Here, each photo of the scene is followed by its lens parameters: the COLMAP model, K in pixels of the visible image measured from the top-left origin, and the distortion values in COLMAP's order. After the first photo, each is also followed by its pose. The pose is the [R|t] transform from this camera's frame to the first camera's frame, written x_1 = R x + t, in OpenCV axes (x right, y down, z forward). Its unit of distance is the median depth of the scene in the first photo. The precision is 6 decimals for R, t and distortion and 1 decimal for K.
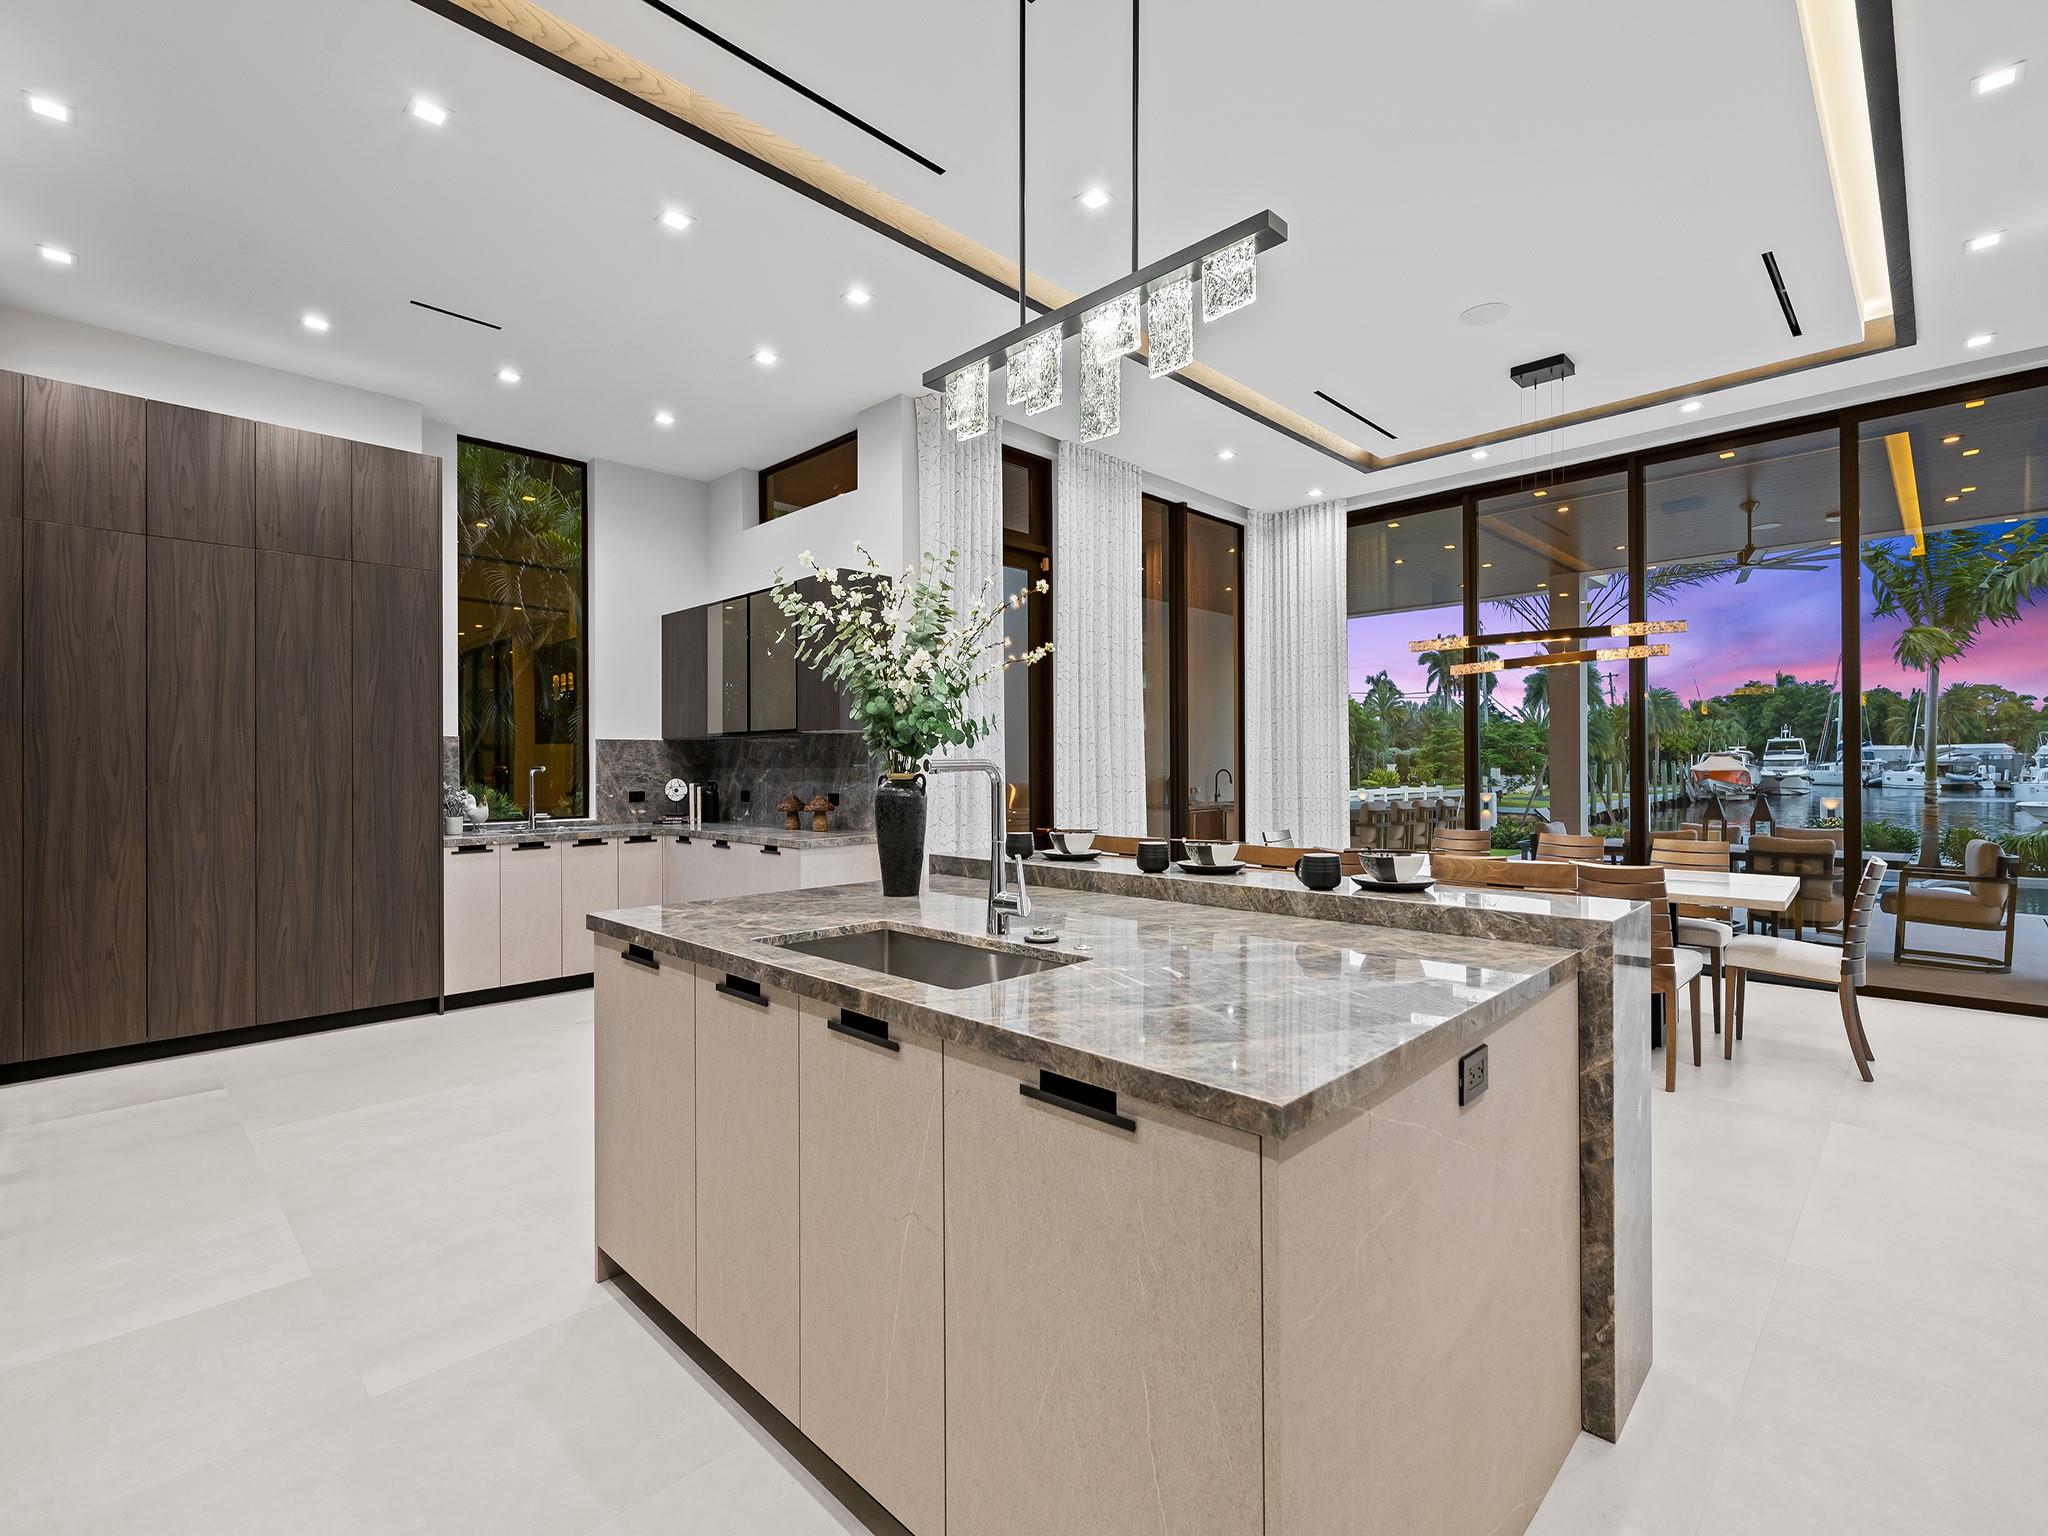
lens RADIAL K [[937.3, 0, 1030.5], [0, 937.3, 763.3], [0, 0, 1]] dist [0.003318, 0.000690]
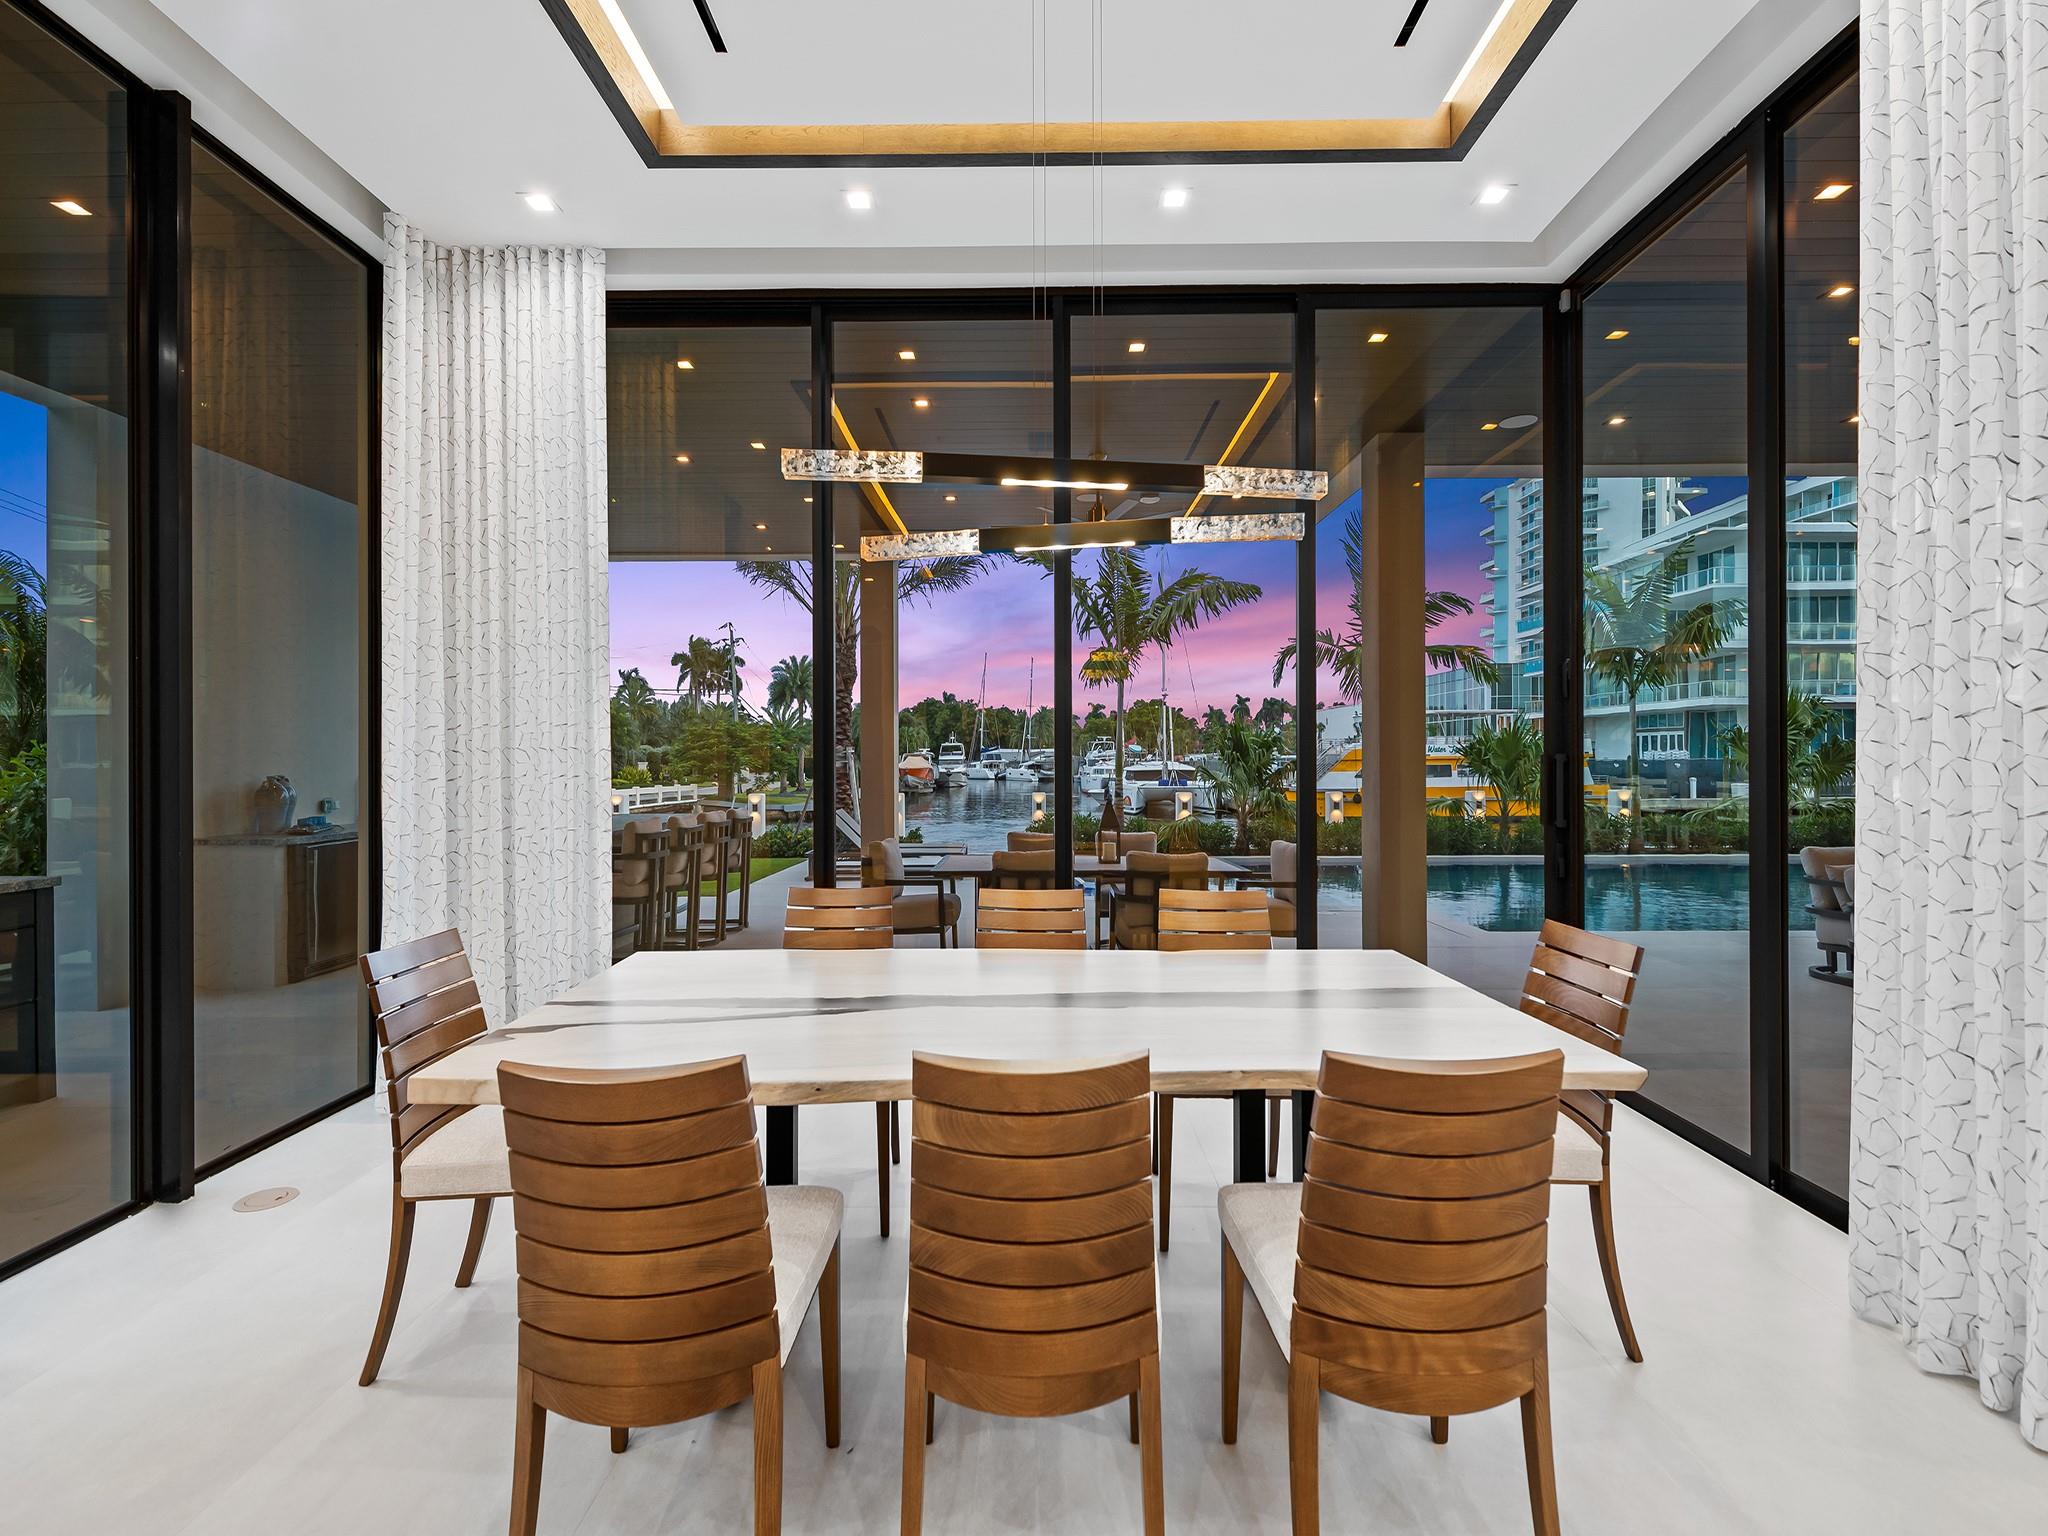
lens RADIAL K [[937.3, 0, 1030.5], [0, 937.3, 763.3], [0, 0, 1]] dist [0.003318, 0.000690]
pose [[0.724589, 0.001649, 0.689180, 0.141414], [-0.002973, 0.999995, 0.000734, 0.000981], [-0.689175, -0.002581, 0.724590, 0.435587]]
